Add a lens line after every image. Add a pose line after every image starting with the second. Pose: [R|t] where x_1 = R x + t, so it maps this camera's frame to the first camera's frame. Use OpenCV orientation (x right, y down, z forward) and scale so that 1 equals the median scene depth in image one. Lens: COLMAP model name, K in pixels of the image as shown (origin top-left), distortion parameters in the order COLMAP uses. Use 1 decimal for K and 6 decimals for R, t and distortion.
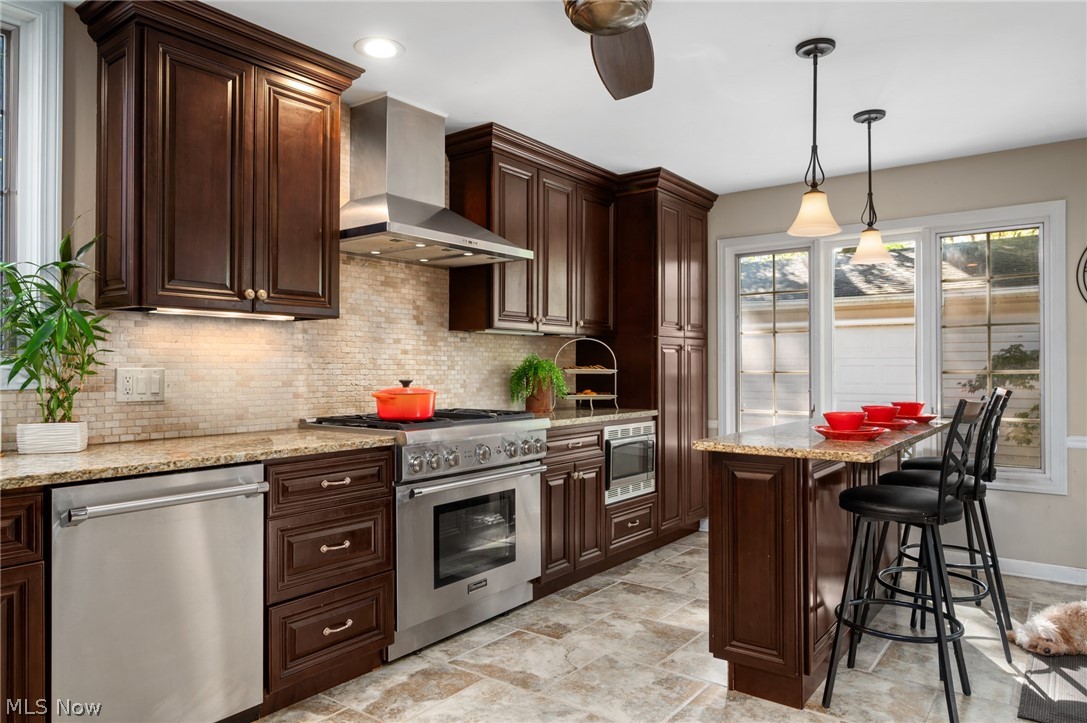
lens RADIAL K [[707.3, 0, 543.5], [0, 707.3, 361.5], [0, 0, 1]] dist [-0.000764, -0.001014]
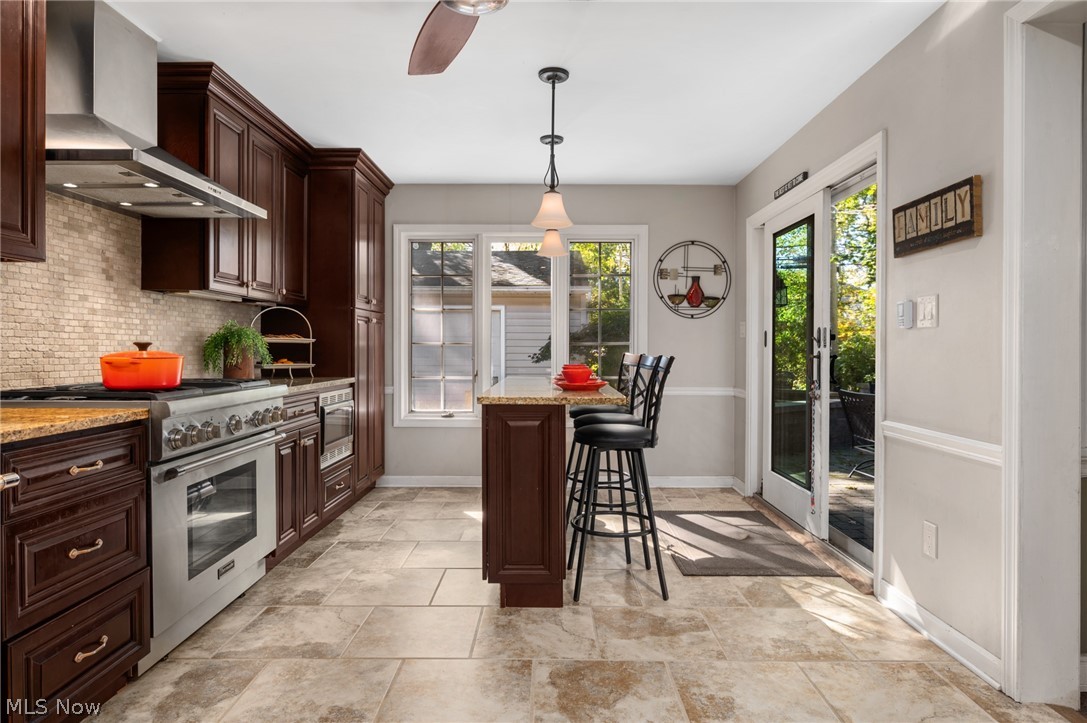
lens RADIAL K [[624.0, 0, 544.3], [0, 624.0, 353.5], [0, 0, 1]] dist [0.000471, -0.000527]
pose [[0.802117, -0.000583, 0.597166, -0.205290], [-0.010703, 0.999825, 0.015352, 0.018396], [-0.597070, -0.018706, 0.801971, 0.093869]]
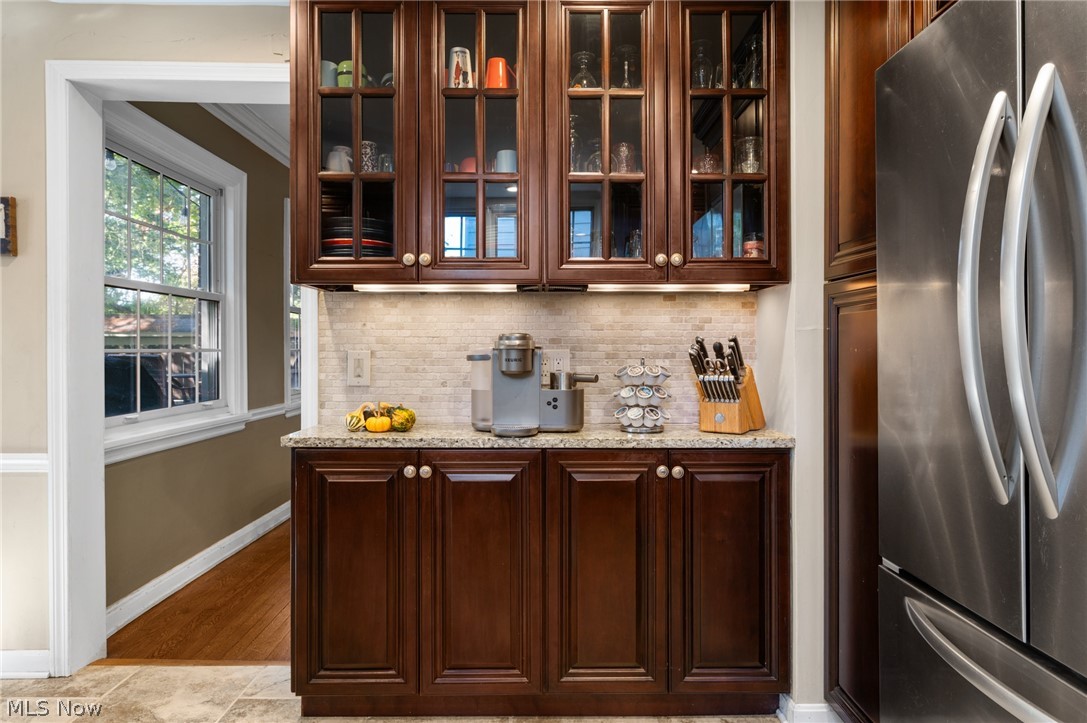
lens RADIAL K [[662.8, 0, 546.9], [0, 662.8, 345.7], [0, 0, 1]] dist [-0.000002, -0.000093]
pose [[-0.610748, 0.002138, 0.791822, -0.355629], [-0.006109, 0.999954, -0.007411, 0.001454], [-0.791801, -0.009364, -0.610707, 0.303644]]
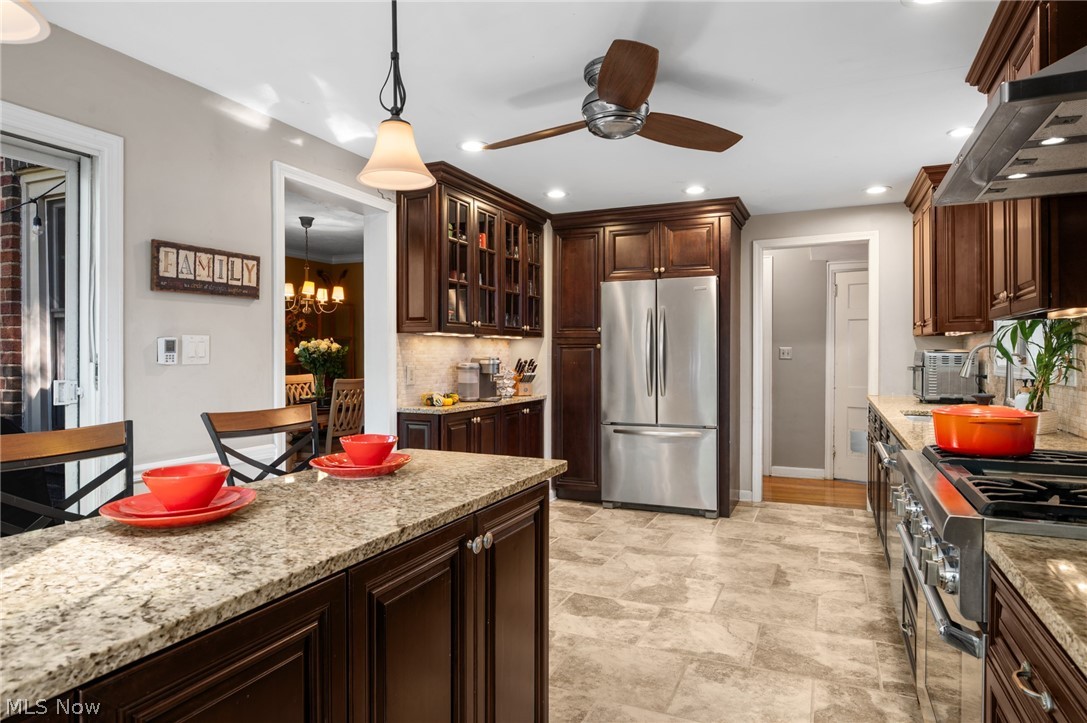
lens RADIAL K [[624.0, 0, 544.3], [0, 624.0, 353.5], [0, 0, 1]] dist [0.000471, -0.000527]
pose [[-0.976800, 0.002655, -0.214136, 0.275170], [0.005280, 0.999918, -0.011690, -0.004740], [0.214087, -0.012549, -0.976734, 1.196717]]
